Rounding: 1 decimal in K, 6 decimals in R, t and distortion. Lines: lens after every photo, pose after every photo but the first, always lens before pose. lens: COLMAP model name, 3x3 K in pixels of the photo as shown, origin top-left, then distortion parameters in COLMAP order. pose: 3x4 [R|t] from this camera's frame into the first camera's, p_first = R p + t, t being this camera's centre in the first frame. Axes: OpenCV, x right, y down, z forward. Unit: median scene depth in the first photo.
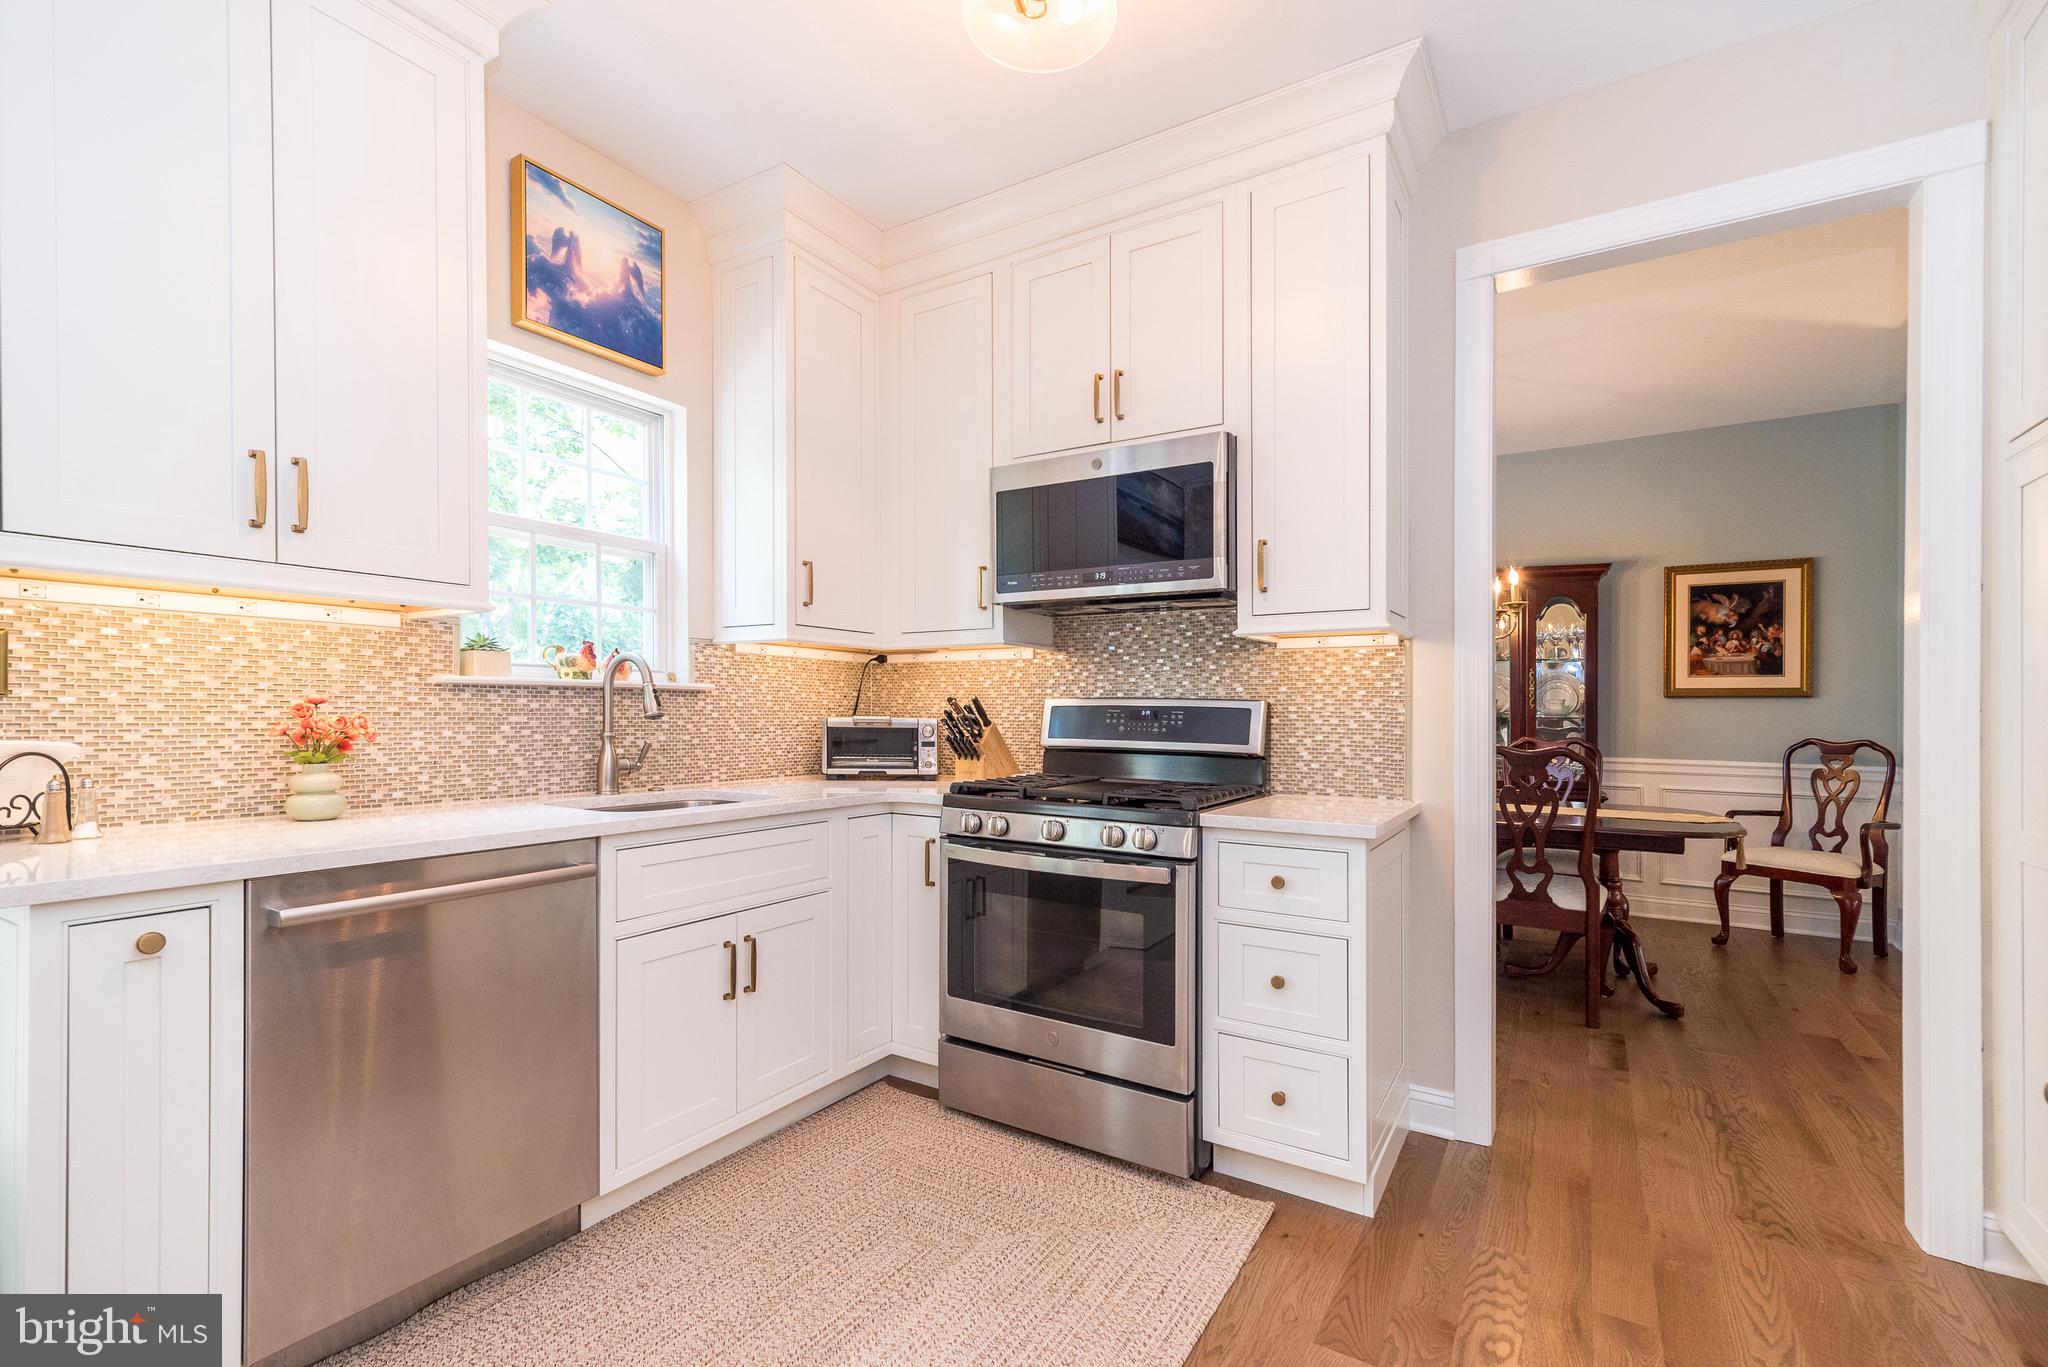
lens RADIAL K [[892.8, 0, 1018.6], [0, 892.8, 707.4], [0, 0, 1]] dist [0.004430, -0.000106]
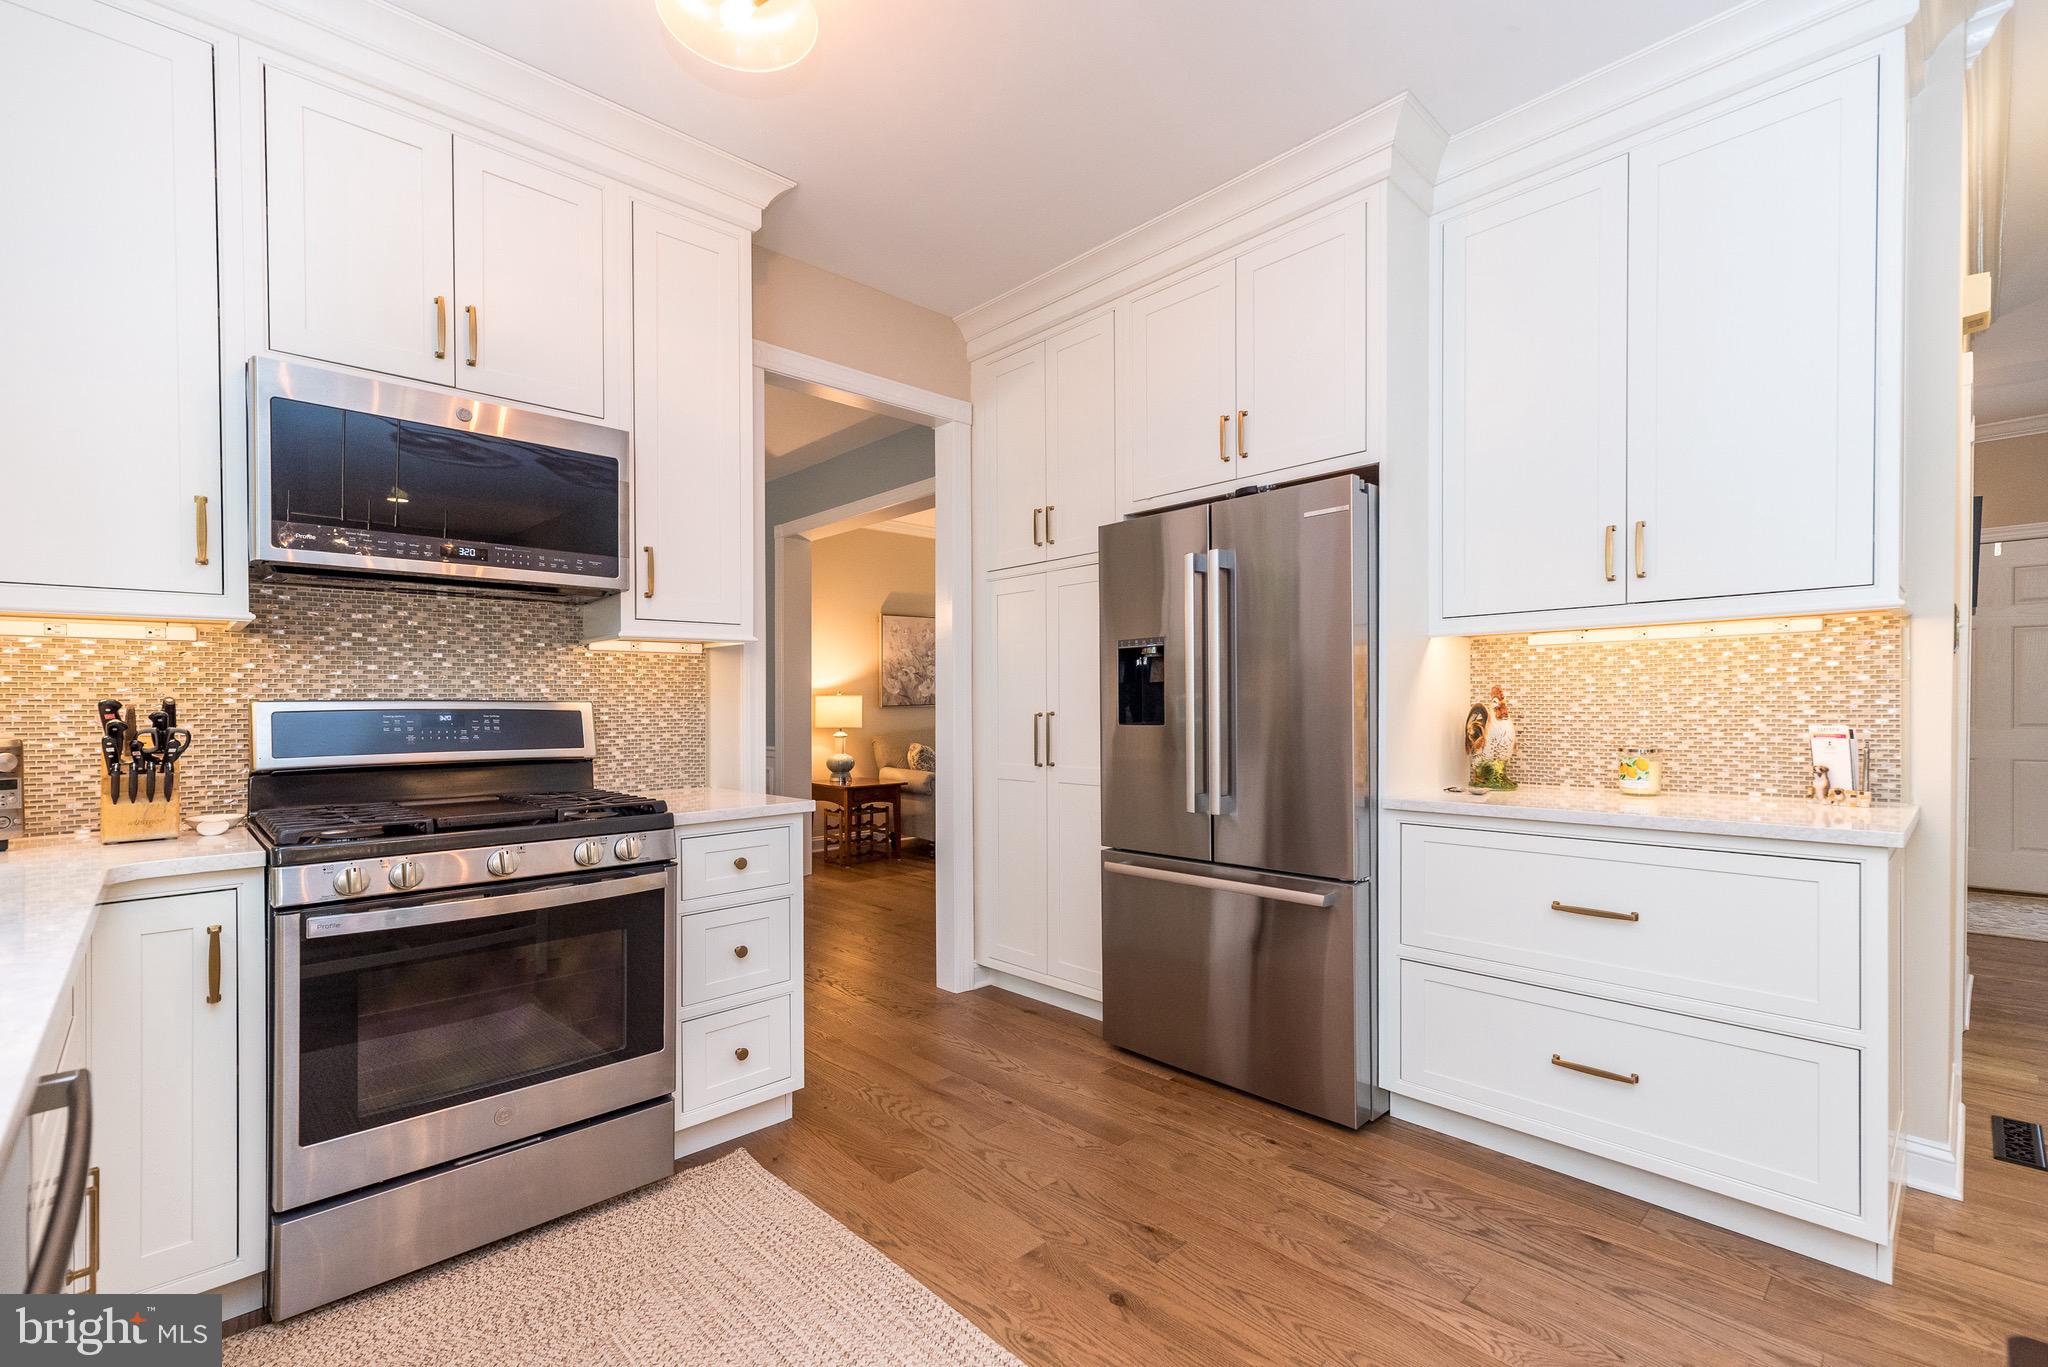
lens RADIAL K [[903.4, 0, 1035.0], [0, 903.4, 673.4], [0, 0, 1]] dist [0.007625, -0.000517]
pose [[0.239265, 0.023605, 0.970667, -0.565580], [0.009607, 0.999598, -0.026676, -0.007786], [-0.970907, 0.015708, 0.238942, 0.278277]]
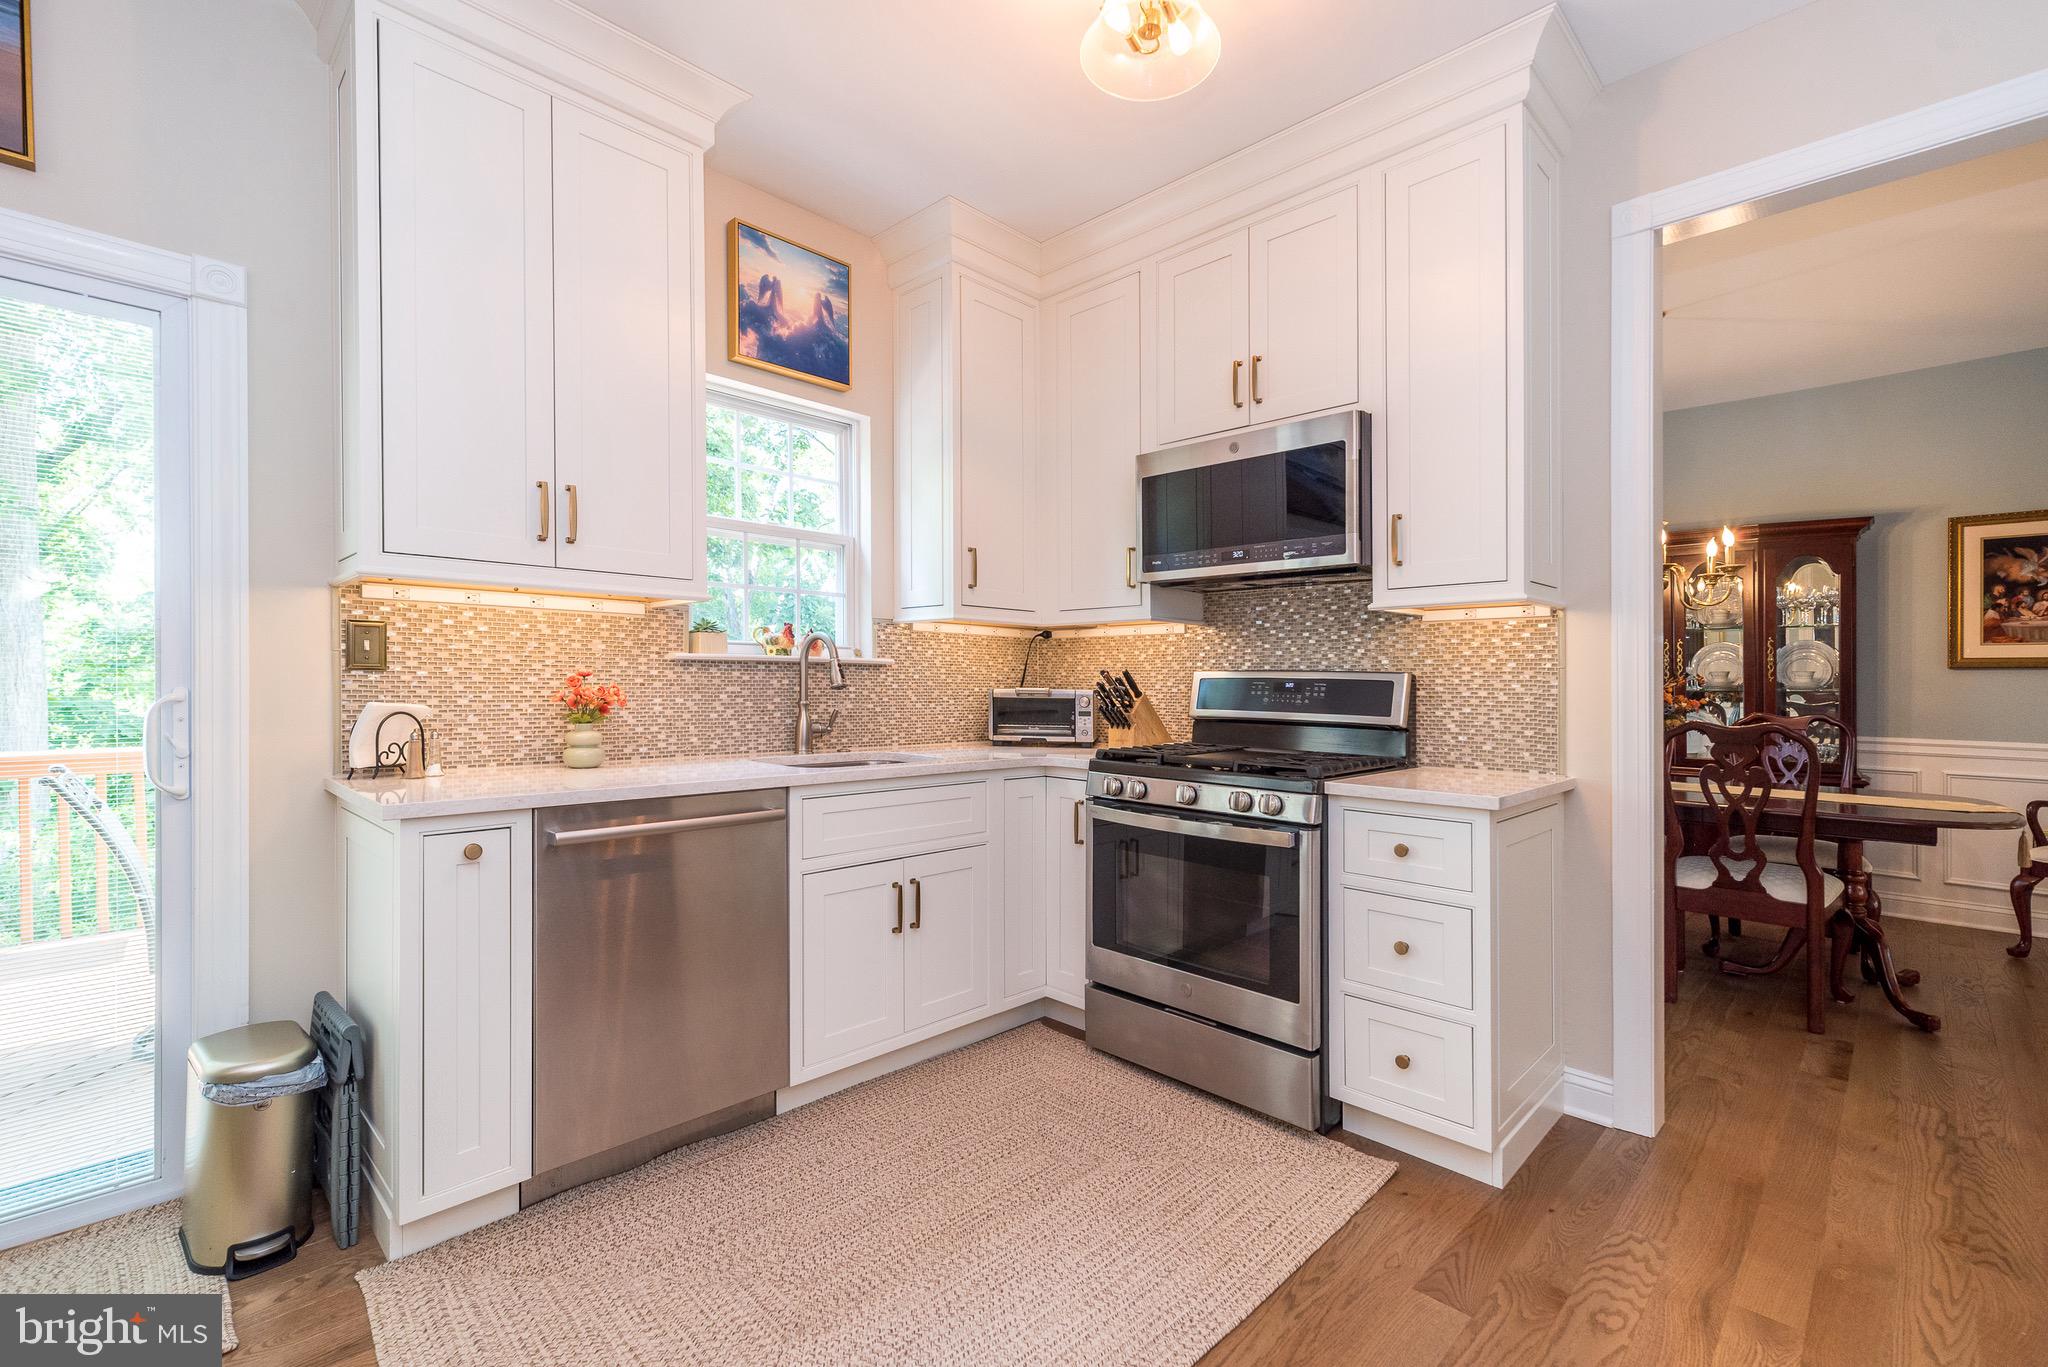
lens RADIAL K [[888.9, 0, 1026.8], [0, 888.9, 681.5], [0, 0, 1]] dist [0.003824, 0.000202]
pose [[0.976557, 0.000811, -0.215259, 0.070101], [-0.000499, 0.999999, 0.001504, 0.000768], [0.215260, -0.001361, 0.976556, -0.068002]]
